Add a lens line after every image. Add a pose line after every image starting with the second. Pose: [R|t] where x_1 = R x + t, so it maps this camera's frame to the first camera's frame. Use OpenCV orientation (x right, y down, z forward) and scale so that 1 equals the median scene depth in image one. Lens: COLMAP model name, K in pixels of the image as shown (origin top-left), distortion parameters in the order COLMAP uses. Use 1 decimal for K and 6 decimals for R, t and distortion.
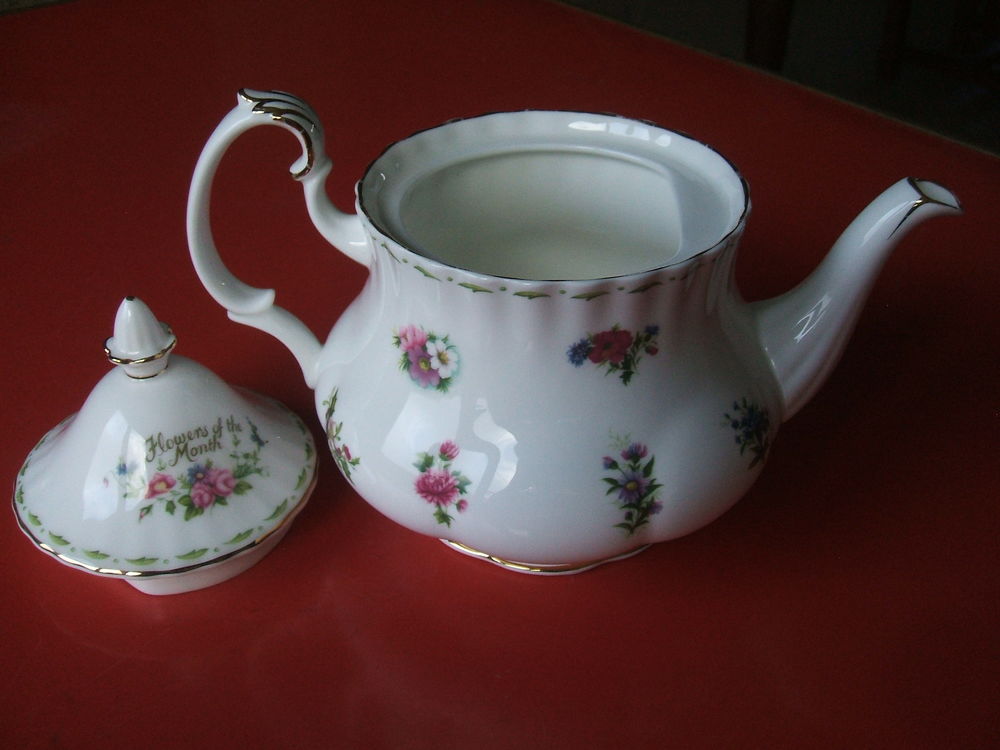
lens RADIAL K [[1094.3, 0, 500.0], [0, 1094.3, 394.5], [0, 0, 1]] dist [-0.115581, 0.006636]
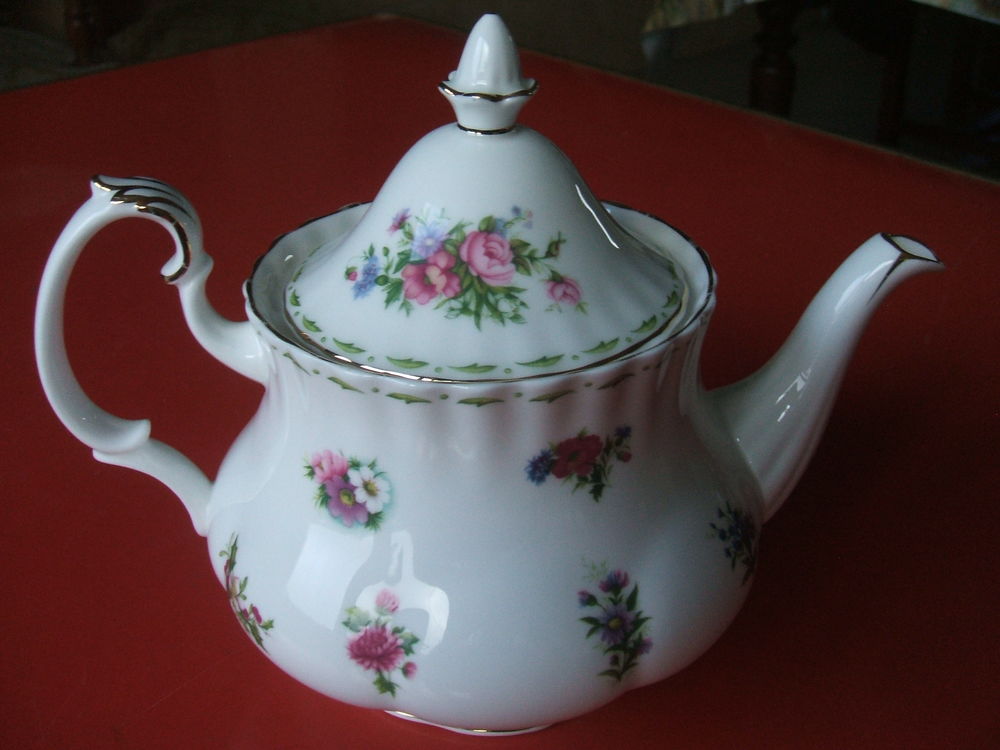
lens RADIAL K [[1094.3, 0, 500.0], [0, 1094.3, 394.5], [0, 0, 1]] dist [-0.115581, 0.006636]
pose [[0.989446, -0.079116, 0.121395, -0.049399], [0.090562, 0.991645, -0.091861, -0.019078], [-0.113113, 0.101886, 0.988344, 0.184733]]
